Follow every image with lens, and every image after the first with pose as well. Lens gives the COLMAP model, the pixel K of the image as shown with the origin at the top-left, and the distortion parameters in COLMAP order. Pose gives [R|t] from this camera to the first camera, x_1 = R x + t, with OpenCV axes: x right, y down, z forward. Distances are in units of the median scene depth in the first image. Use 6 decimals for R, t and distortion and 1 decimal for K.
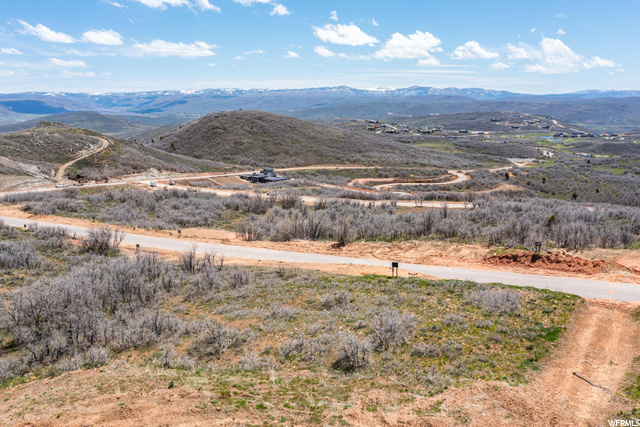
lens RADIAL K [[507.2, 0, 318.0], [0, 507.2, 211.7], [0, 0, 1]] dist [-0.010924, -0.002015]
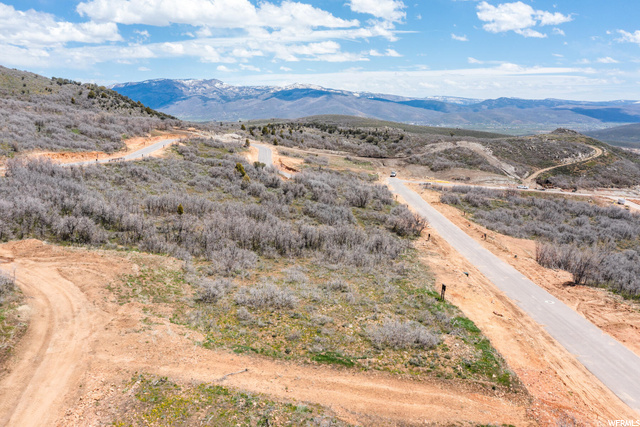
lens RADIAL K [[507.2, 0, 317.1], [0, 507.2, 215.0], [0, 0, 1]] dist [-0.010924, -0.002015]
pose [[0.490056, 0.188385, -0.851091, 0.171421], [-0.195881, 0.975196, 0.103067, -0.015804], [0.849397, 0.116204, 0.514802, 0.066033]]
